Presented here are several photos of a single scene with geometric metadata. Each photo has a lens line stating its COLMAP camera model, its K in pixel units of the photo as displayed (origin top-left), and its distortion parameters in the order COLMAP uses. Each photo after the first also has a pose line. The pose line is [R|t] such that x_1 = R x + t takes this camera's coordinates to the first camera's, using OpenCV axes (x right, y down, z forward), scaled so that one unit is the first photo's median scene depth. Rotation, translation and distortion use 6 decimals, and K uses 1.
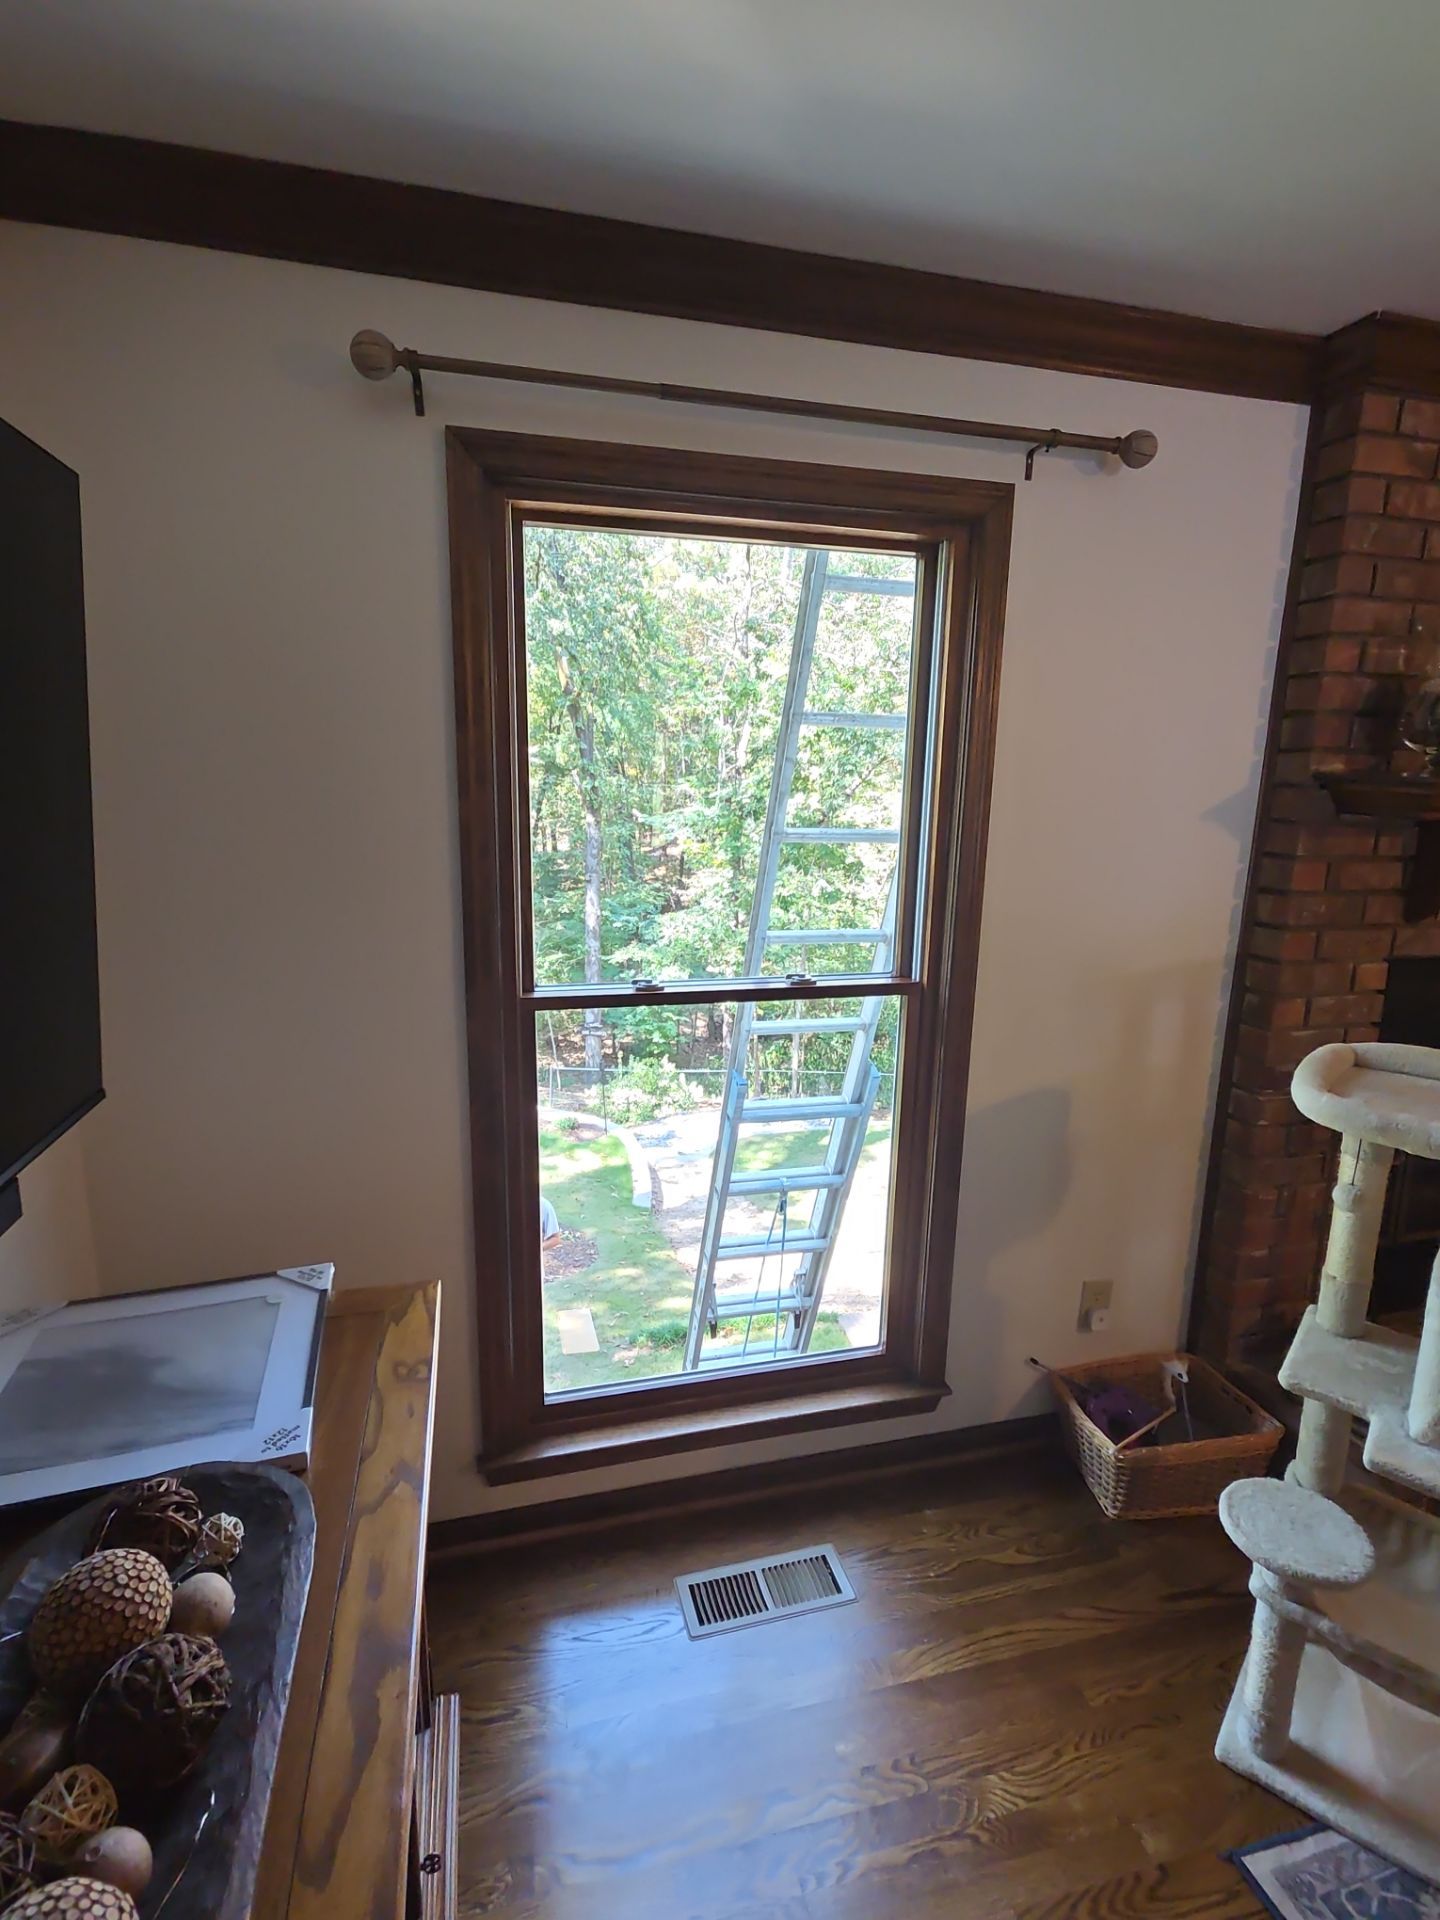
lens RADIAL K [[903.4, 0, 703.5], [0, 903.4, 963.2], [0, 0, 1]] dist [0.003642, -0.000271]
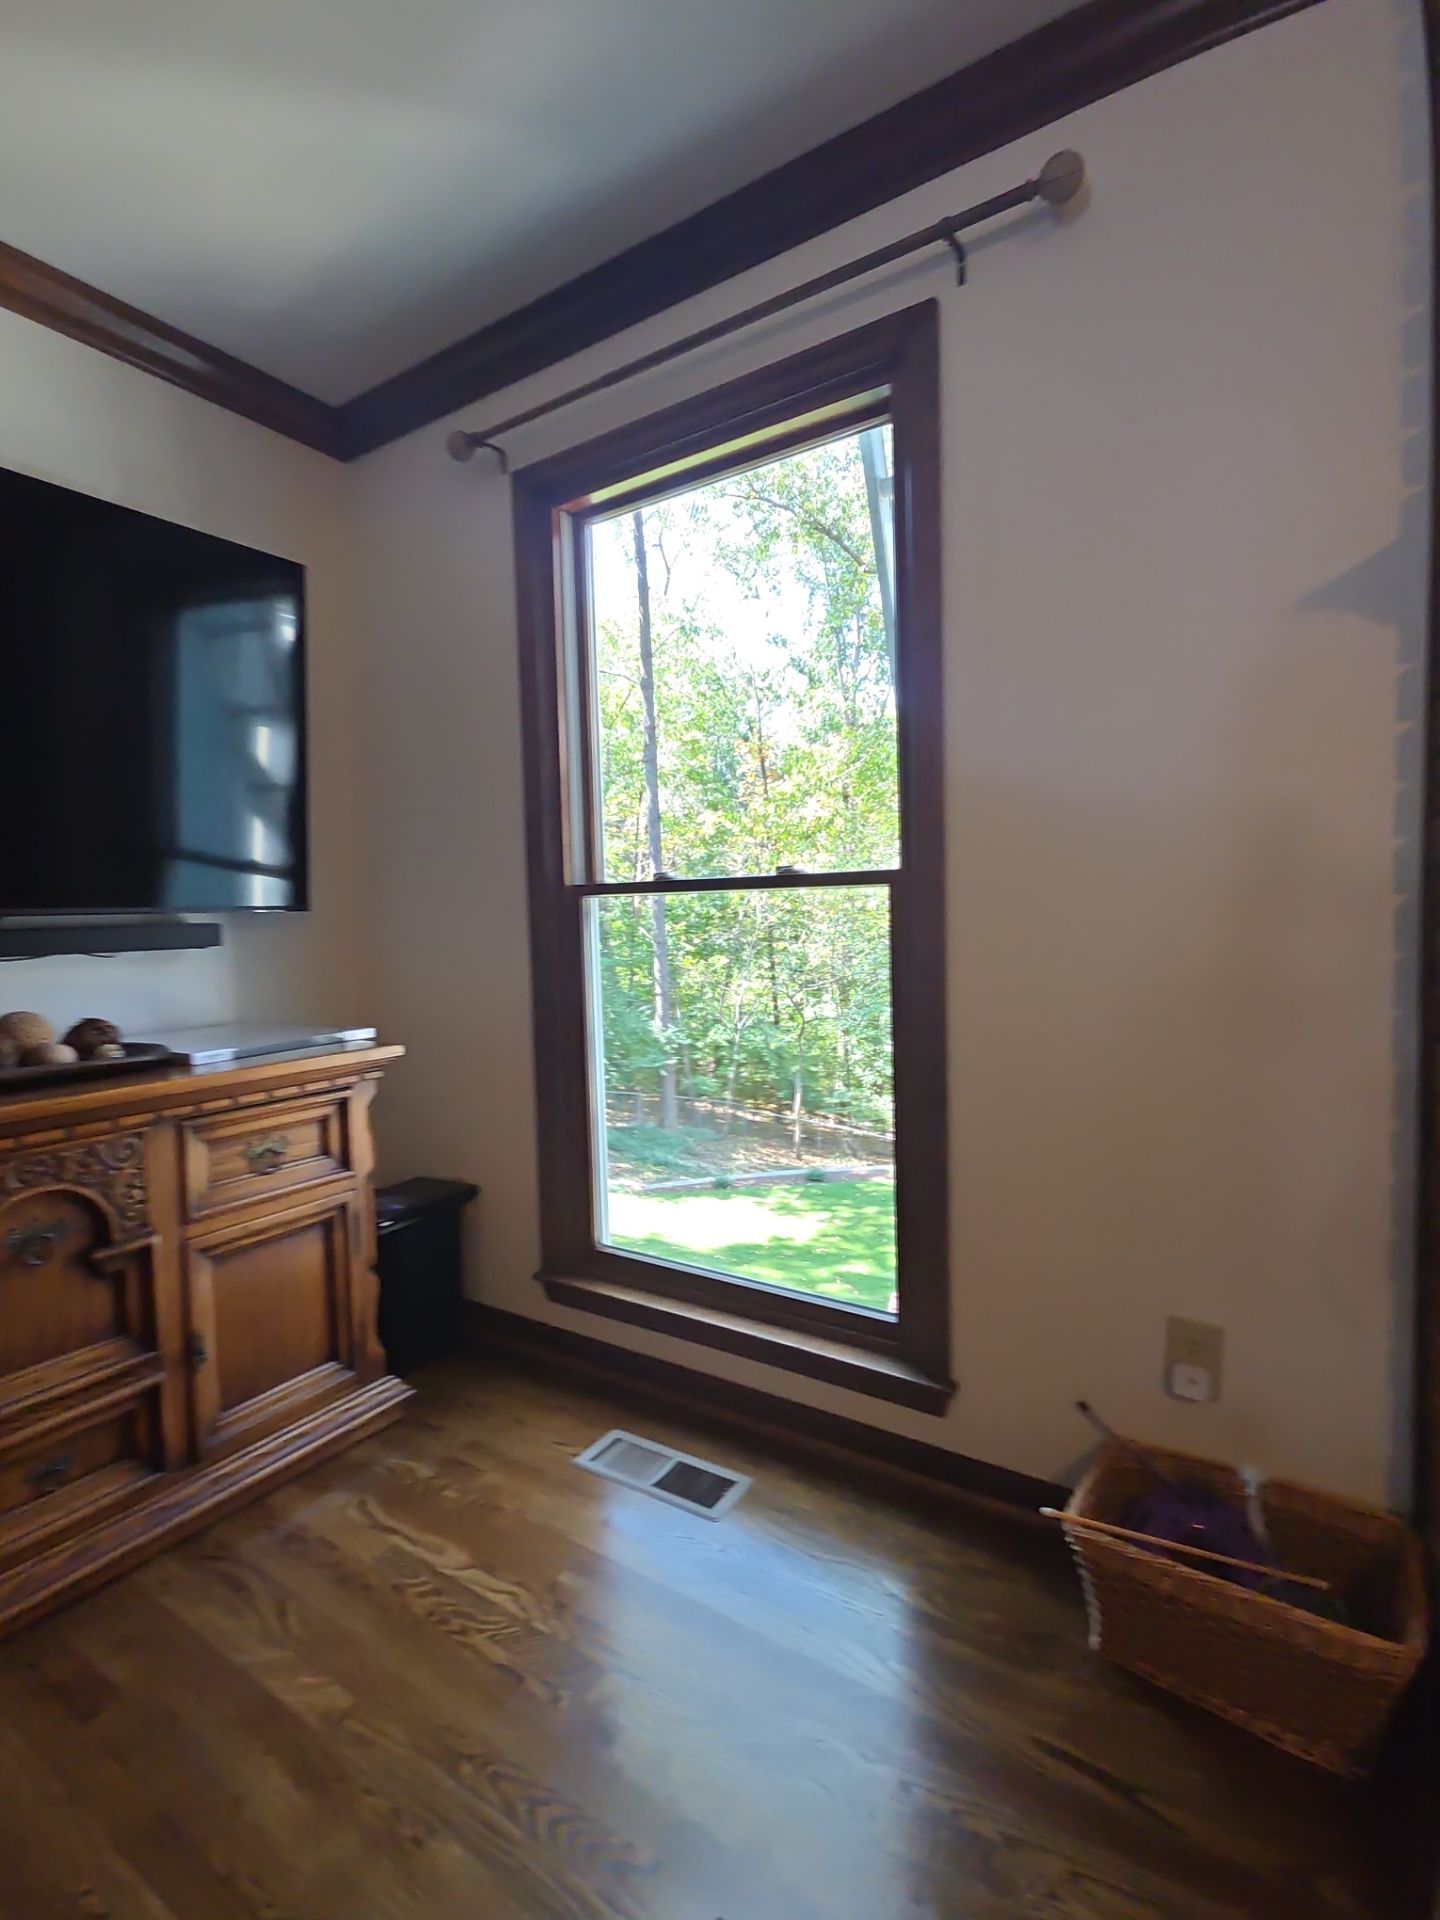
lens RADIAL K [[903.4, 0, 703.5], [0, 903.4, 963.2], [0, 0, 1]] dist [0.003642, -0.000271]
pose [[0.667449, 0.013349, -0.744536, 0.786120], [-0.120516, 0.988595, -0.090313, 0.221369], [0.734839, 0.150008, 0.661445, 0.289831]]
